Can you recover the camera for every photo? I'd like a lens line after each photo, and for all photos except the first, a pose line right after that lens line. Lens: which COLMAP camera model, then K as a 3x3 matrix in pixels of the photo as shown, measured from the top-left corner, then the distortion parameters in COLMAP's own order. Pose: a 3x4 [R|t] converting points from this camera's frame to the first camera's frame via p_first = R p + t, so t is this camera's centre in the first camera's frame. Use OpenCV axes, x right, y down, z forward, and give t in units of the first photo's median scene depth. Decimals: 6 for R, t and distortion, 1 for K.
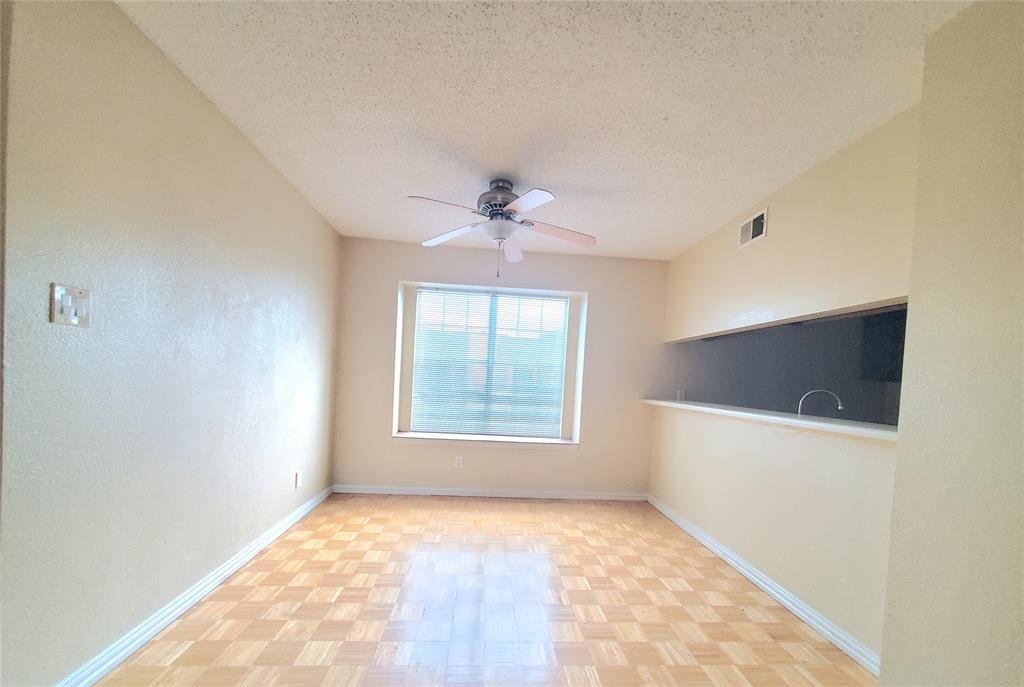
lens RADIAL K [[403.9, 0, 514.1], [0, 403.9, 389.5], [0, 0, 1]] dist [-0.001597, -0.000117]
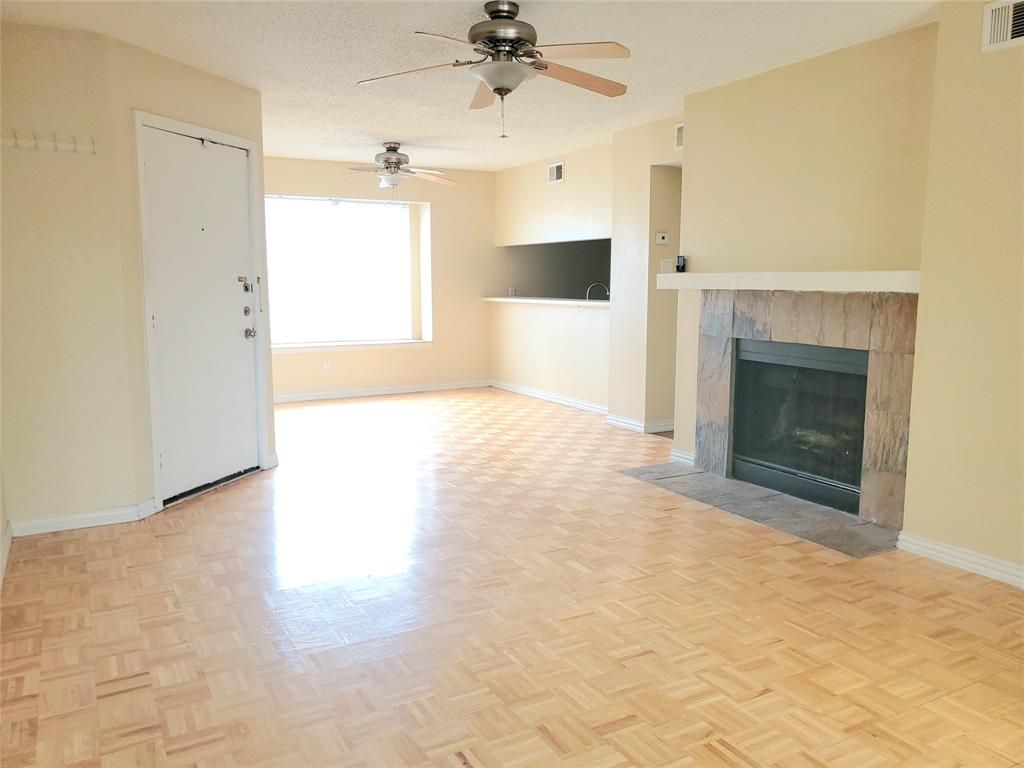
lens RADIAL K [[799.9, 0, 512.0], [0, 799.9, 384.0], [0, 0, 1]] dist [0.011861, 0.004140]
pose [[0.905906, -0.106680, 0.409820, -0.797643], [0.058207, 0.989932, 0.129022, -0.029015], [-0.419458, -0.093028, 0.902995, -1.574198]]
